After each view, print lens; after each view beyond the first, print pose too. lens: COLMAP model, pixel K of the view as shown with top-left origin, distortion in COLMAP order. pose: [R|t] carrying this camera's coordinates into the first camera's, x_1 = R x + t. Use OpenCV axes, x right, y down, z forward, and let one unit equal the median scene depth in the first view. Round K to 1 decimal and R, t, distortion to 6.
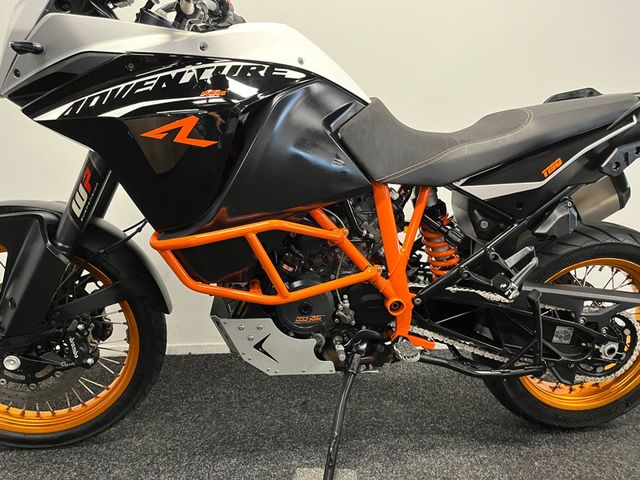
lens RADIAL K [[487.5, 0, 319.2], [0, 487.5, 235.3], [0, 0, 1]] dist [0.071690, -0.104407]
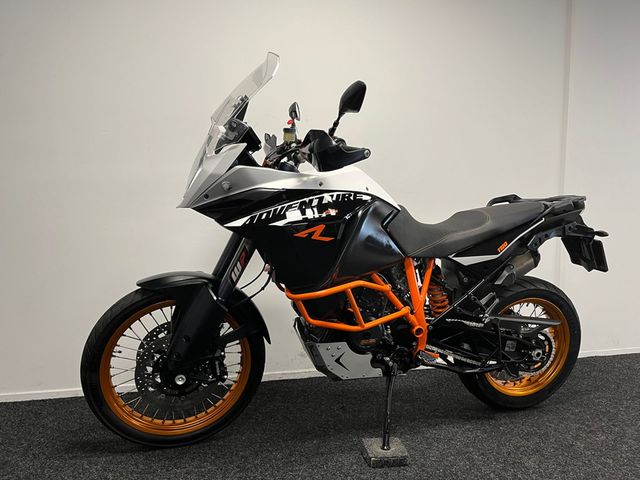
lens RADIAL K [[474.6, 0, 320.0], [0, 474.6, 240.0], [0, 0, 1]] dist [0.021493, -0.006999]
pose [[0.986540, -0.011539, 0.163115, -0.419504], [0.027669, 0.994903, -0.096965, -0.013740], [-0.161165, 0.100173, 0.981831, -0.531625]]
